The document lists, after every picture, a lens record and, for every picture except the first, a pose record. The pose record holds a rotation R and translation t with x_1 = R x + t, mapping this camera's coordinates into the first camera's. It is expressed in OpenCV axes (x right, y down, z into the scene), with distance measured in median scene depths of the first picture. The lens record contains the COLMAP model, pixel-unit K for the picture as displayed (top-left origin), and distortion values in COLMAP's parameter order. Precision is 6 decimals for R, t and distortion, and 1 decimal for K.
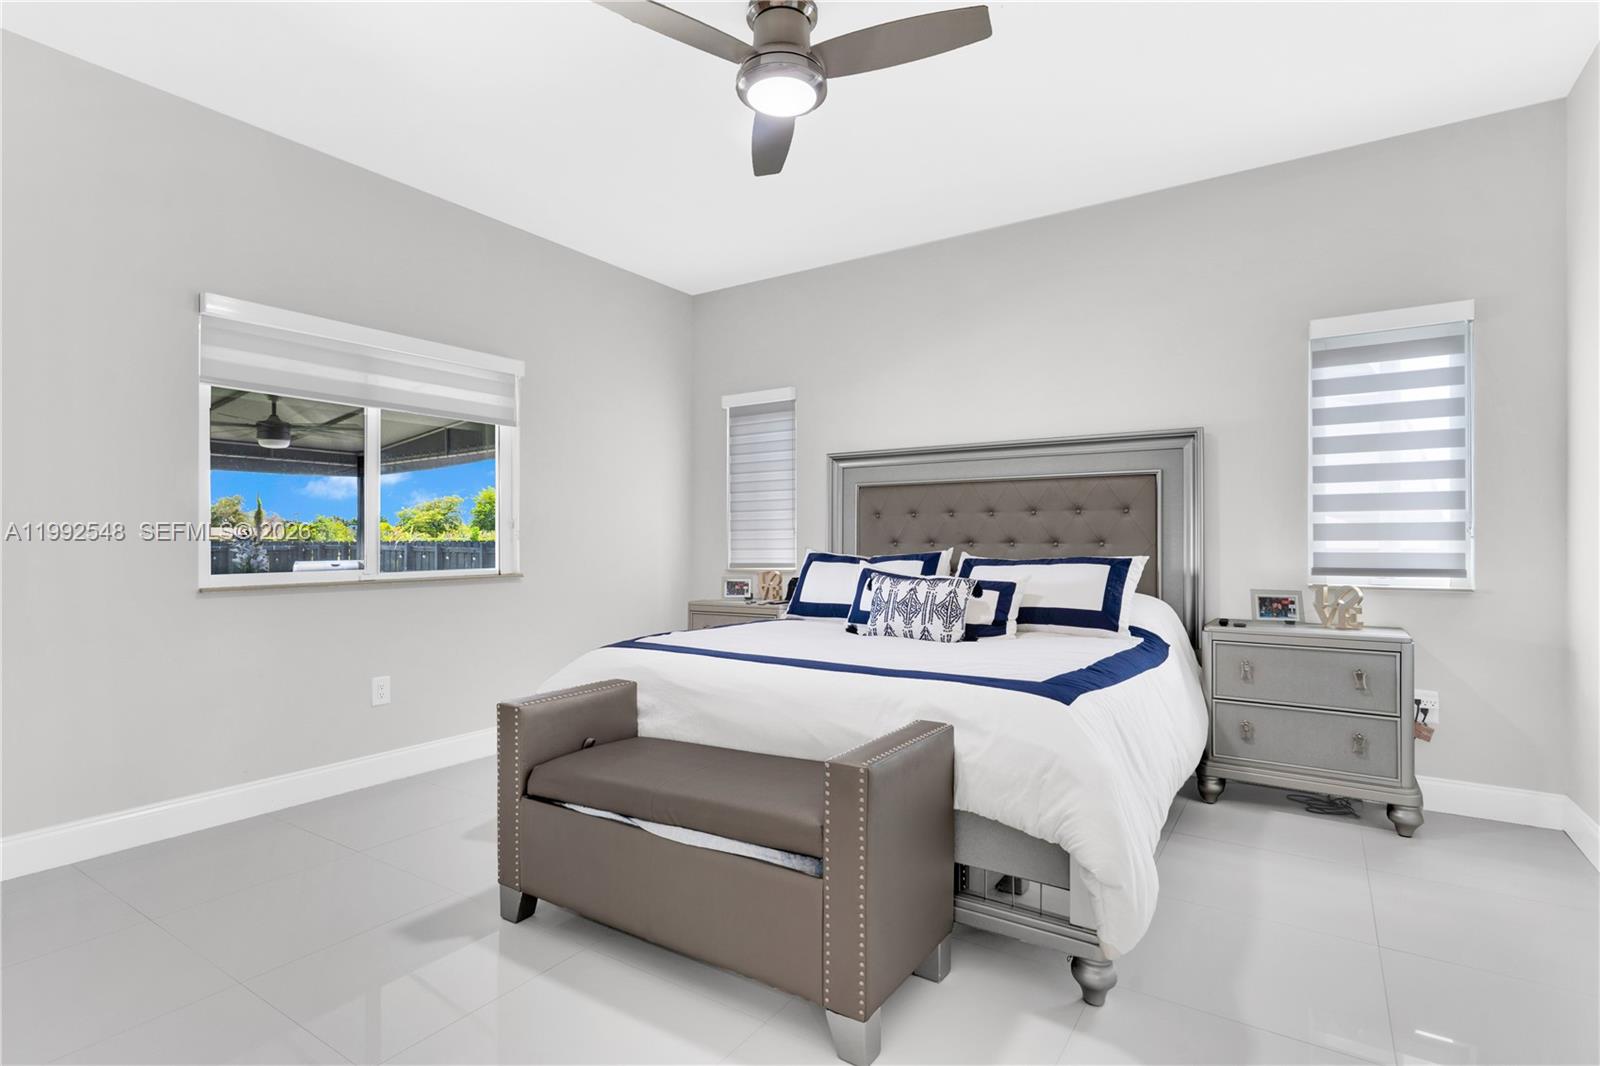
lens RADIAL K [[770.1, 0, 815.9], [0, 770.1, 536.6], [0, 0, 1]] dist [-0.000521, 0.000204]
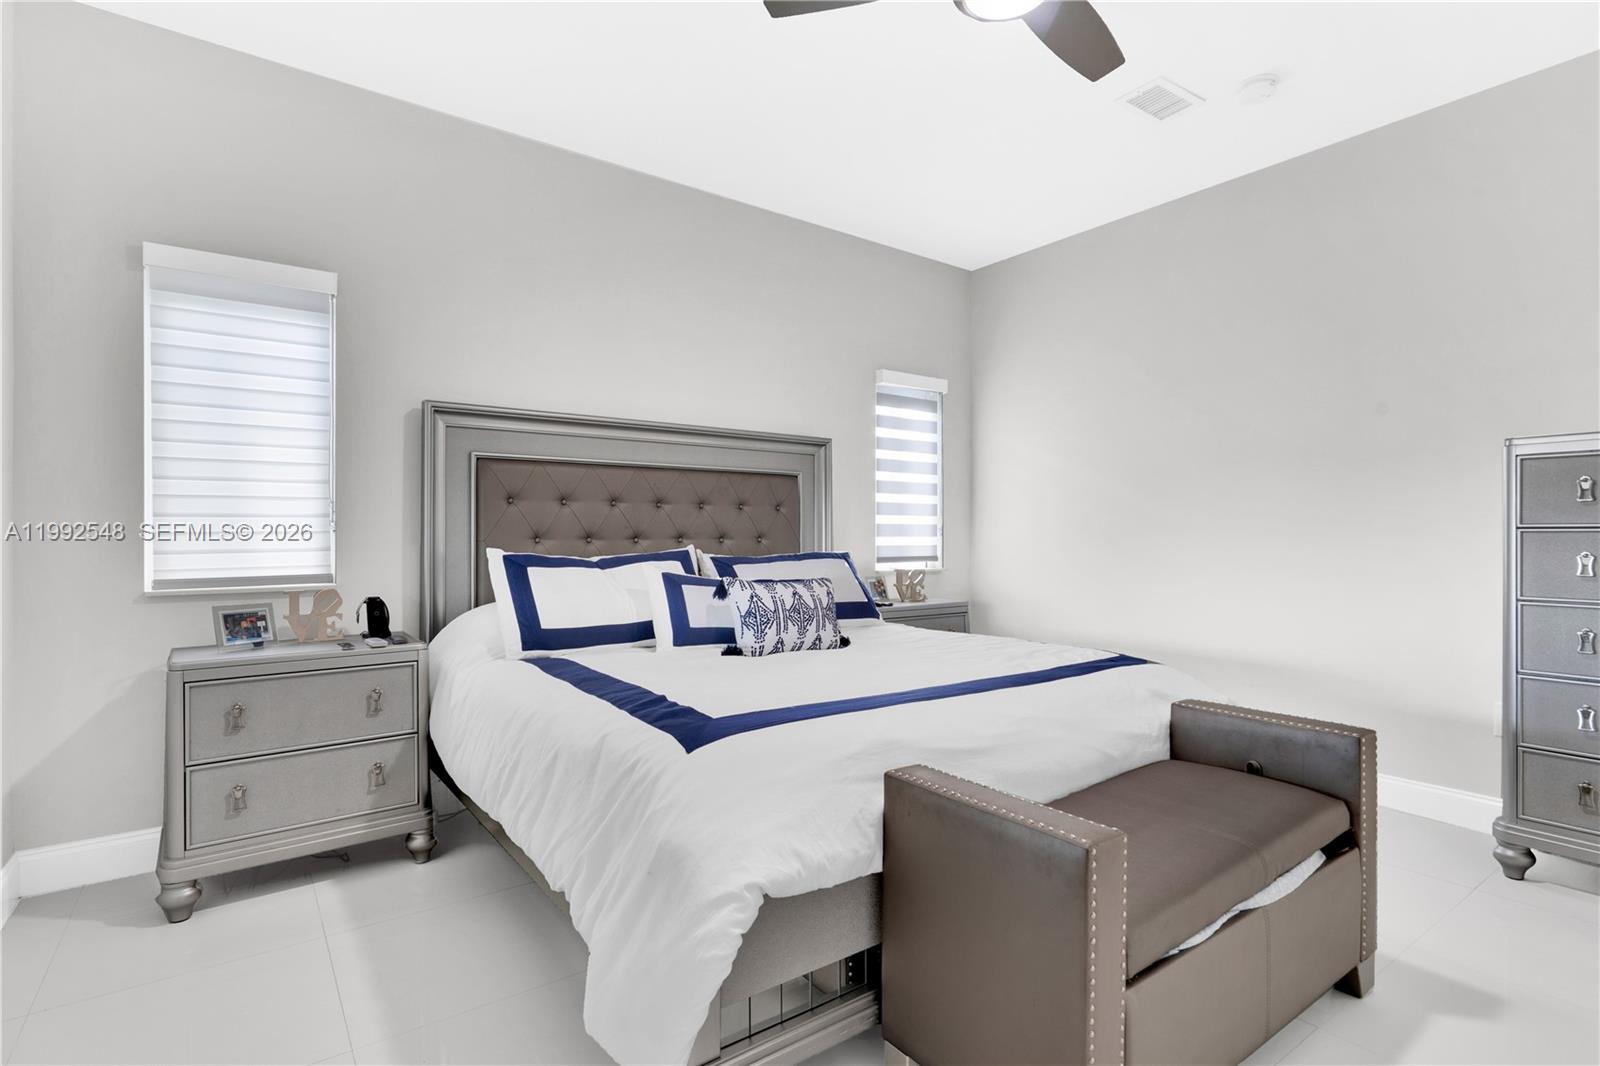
lens RADIAL K [[770.1, 0, 815.9], [0, 770.1, 536.6], [0, 0, 1]] dist [-0.000521, 0.000204]
pose [[0.371903, 0.001121, 0.928271, -0.603149], [-0.006711, 0.999976, 0.001481, 0.003735], [-0.928247, -0.006780, 0.371902, 0.606163]]
